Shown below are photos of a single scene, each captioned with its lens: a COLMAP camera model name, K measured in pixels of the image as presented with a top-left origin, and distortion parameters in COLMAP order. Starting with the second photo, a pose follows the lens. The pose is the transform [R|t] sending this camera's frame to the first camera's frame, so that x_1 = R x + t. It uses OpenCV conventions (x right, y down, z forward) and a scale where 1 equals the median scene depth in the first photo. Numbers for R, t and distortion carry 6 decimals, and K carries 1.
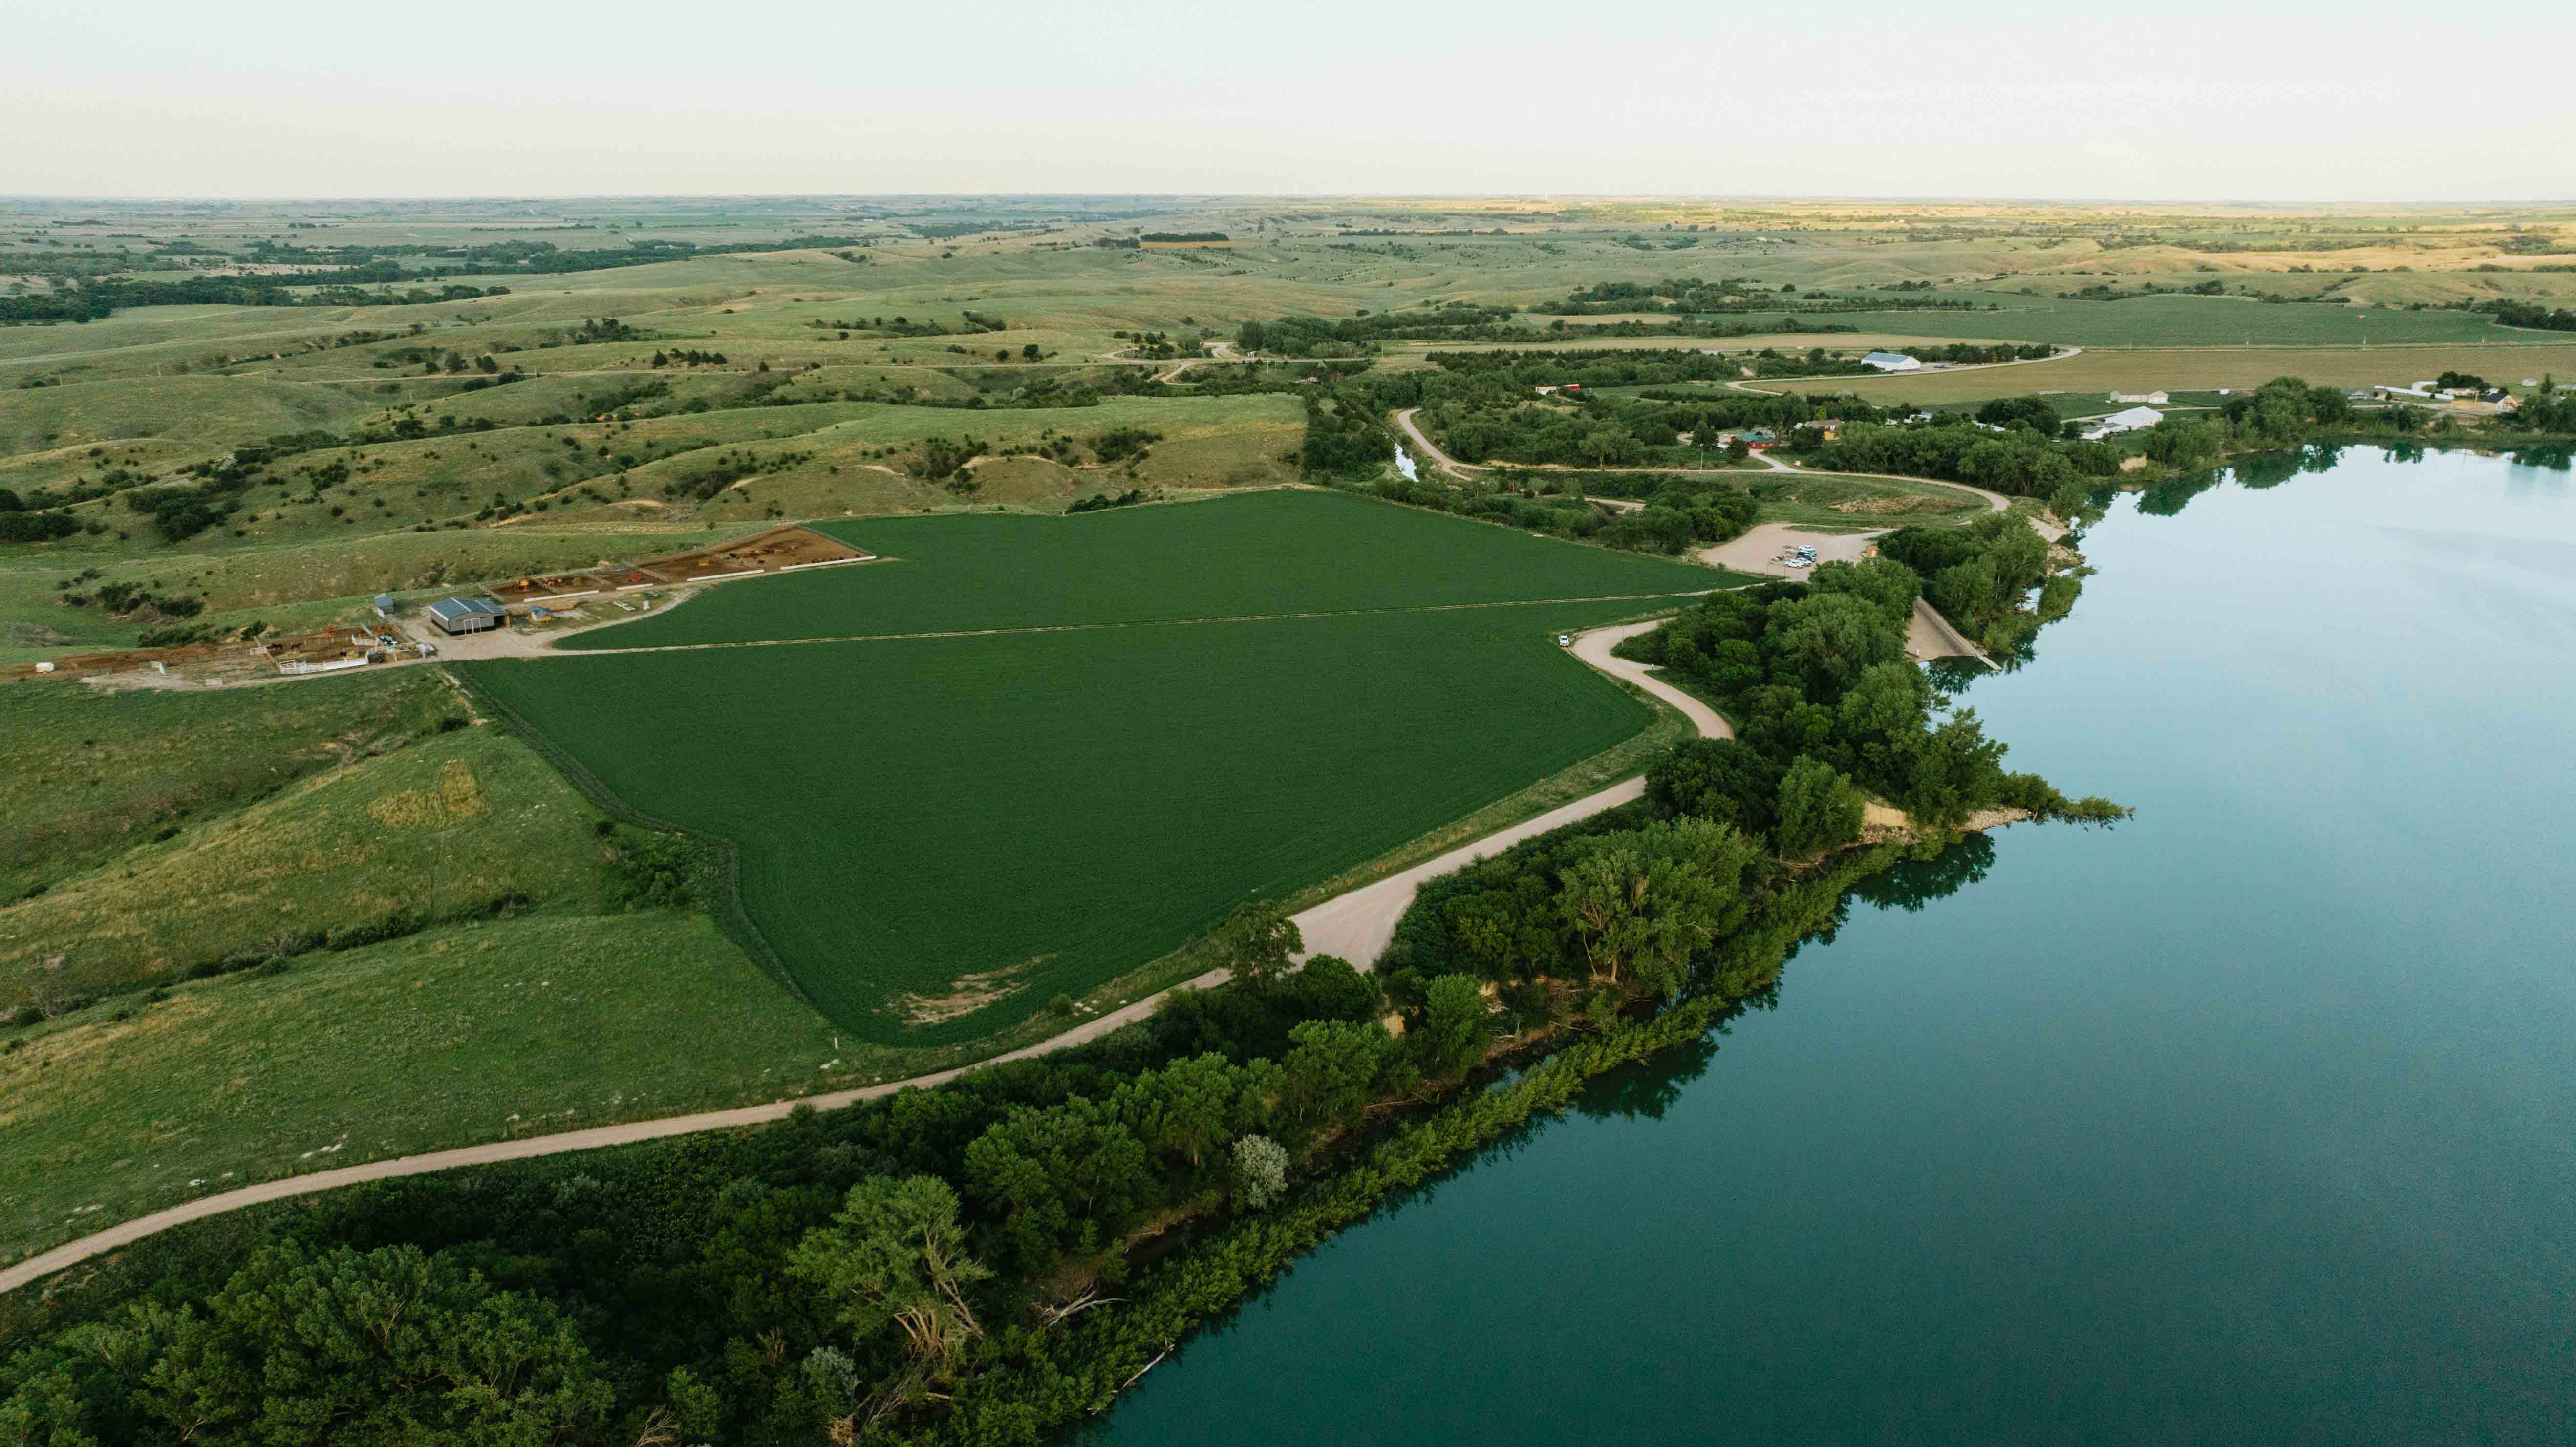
lens RADIAL K [[1806.6, 0, 1267.6], [0, 1806.6, 719.4], [0, 0, 1]] dist [-0.035961, 0.036298]
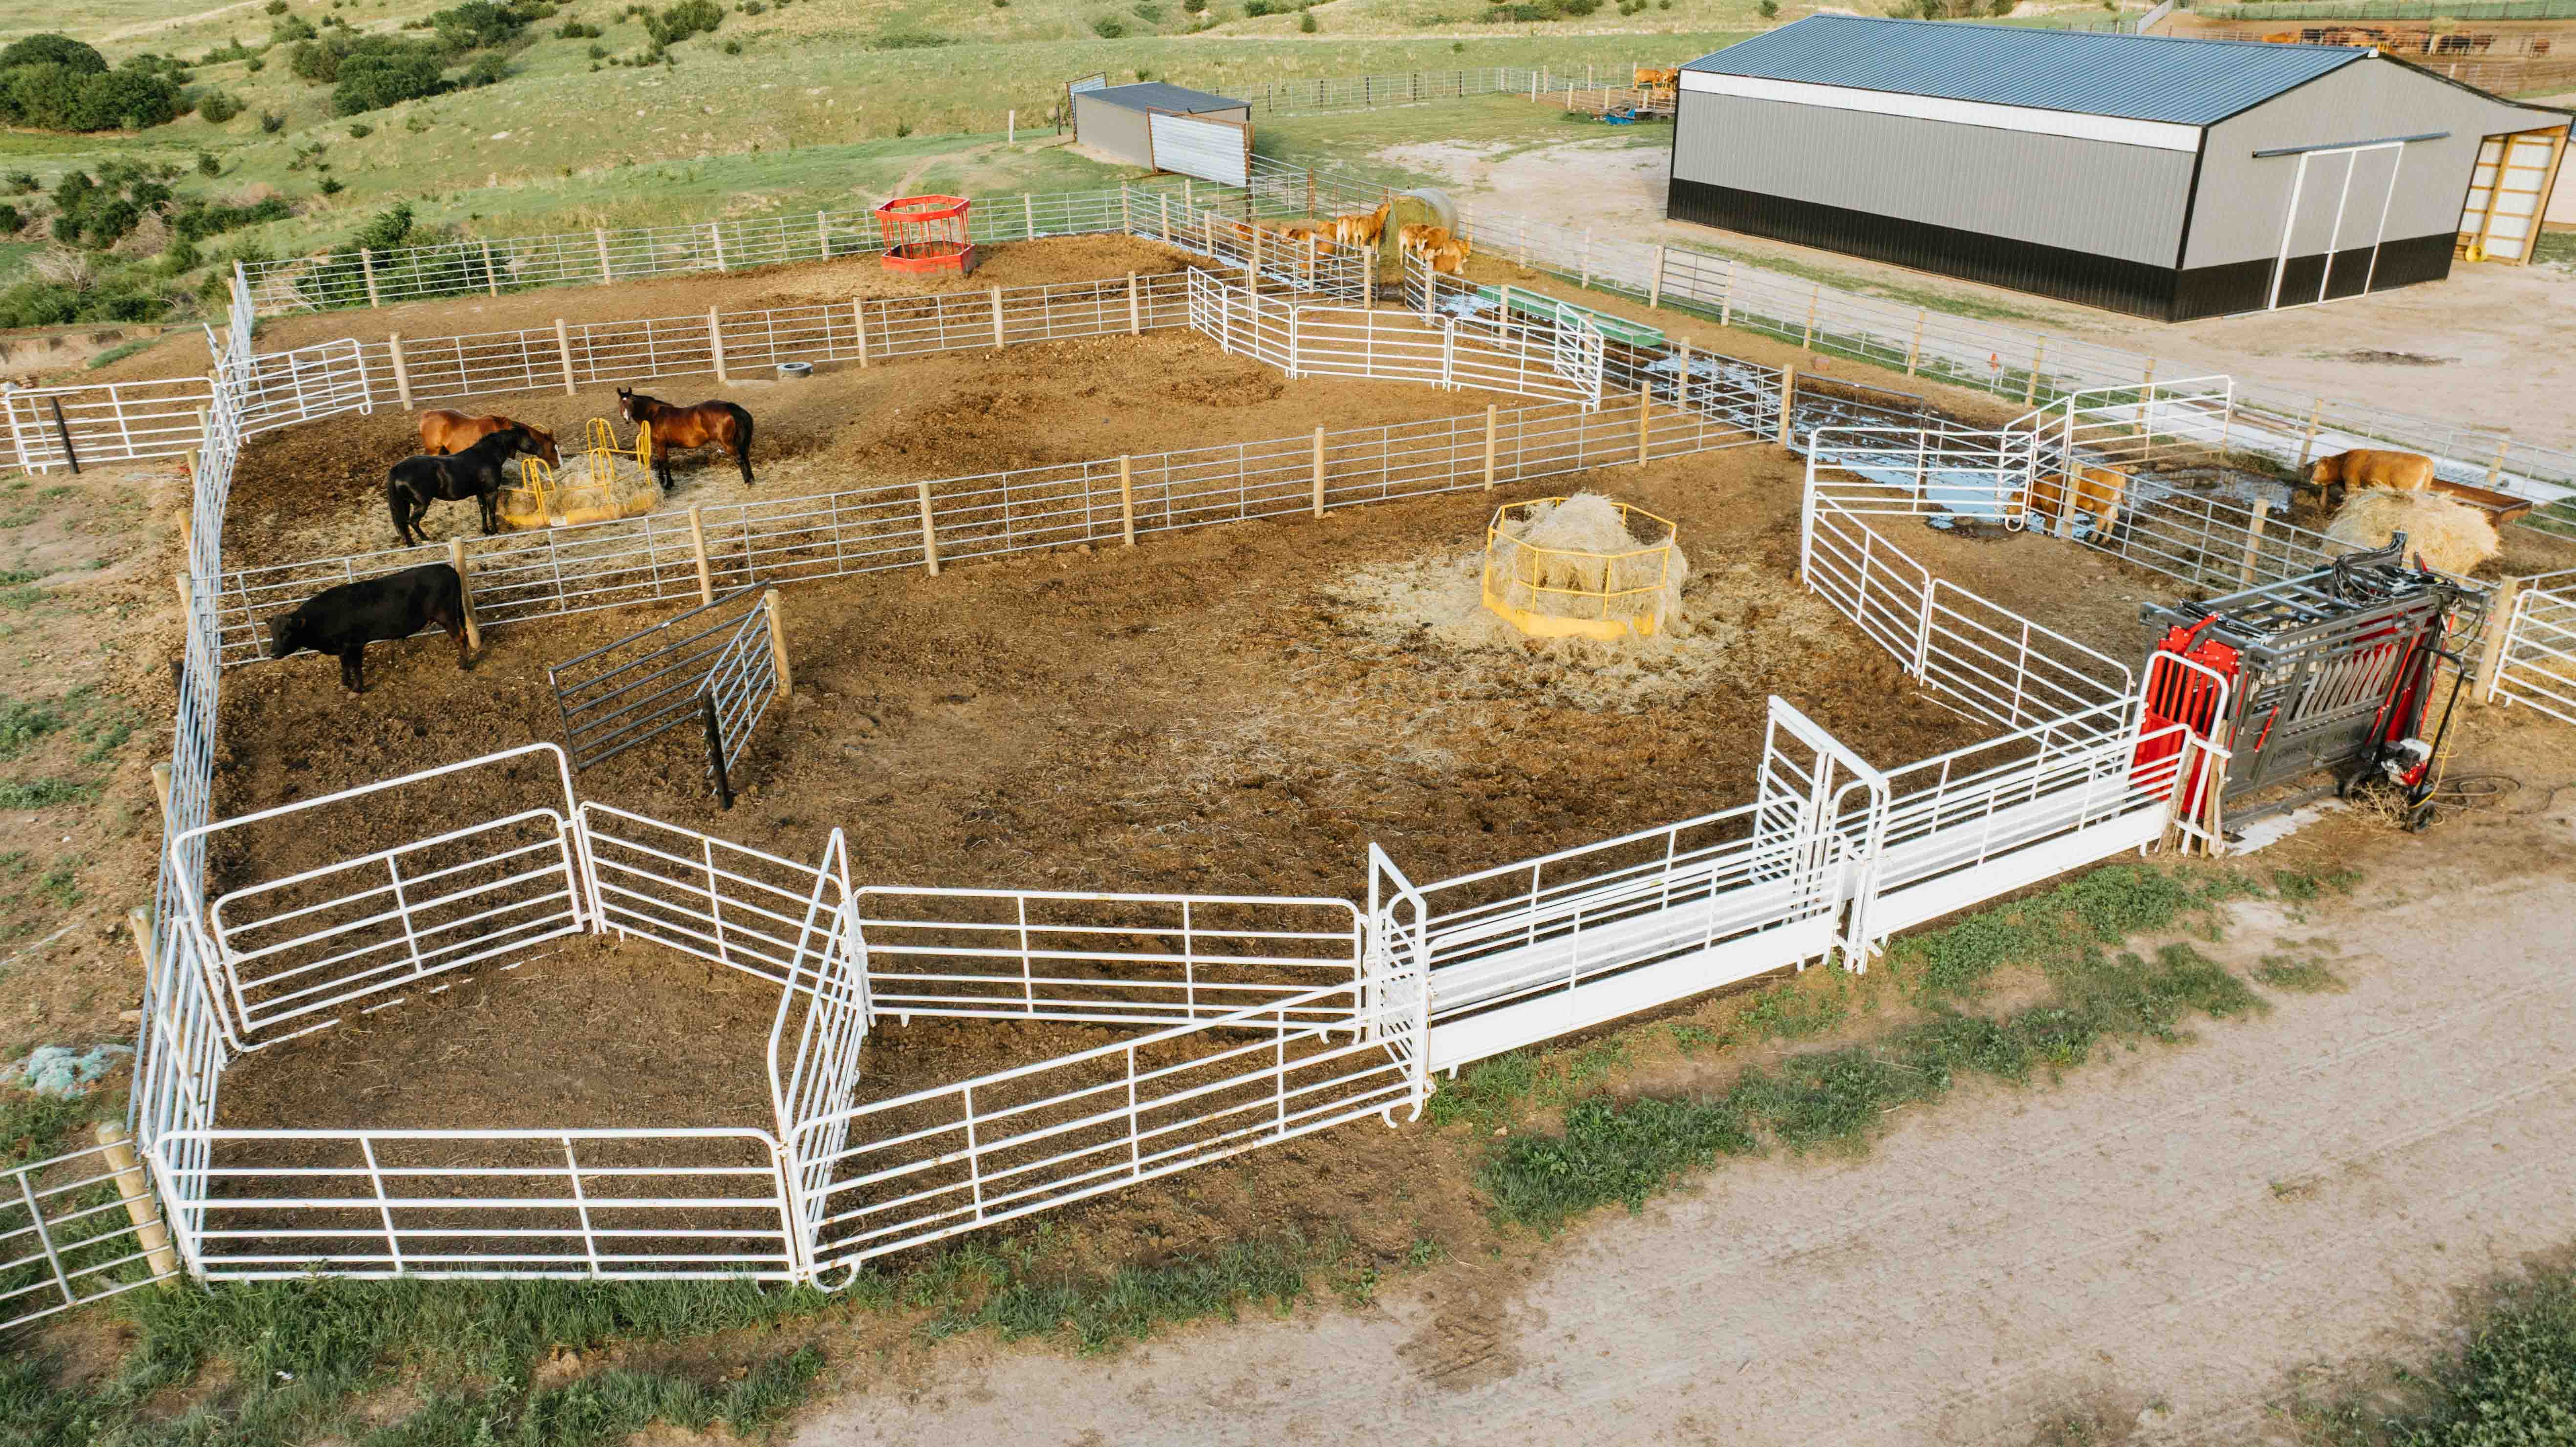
lens RADIAL K [[1806.6, 0, 1298.5], [0, 1806.6, 729.8], [0, 0, 1]] dist [-0.035961, 0.036298]
pose [[0.989168, 0.056504, -0.135478, -0.287457], [-0.036977, 0.989098, 0.142540, -0.021937], [0.142055, -0.135987, 0.980473, 0.531526]]
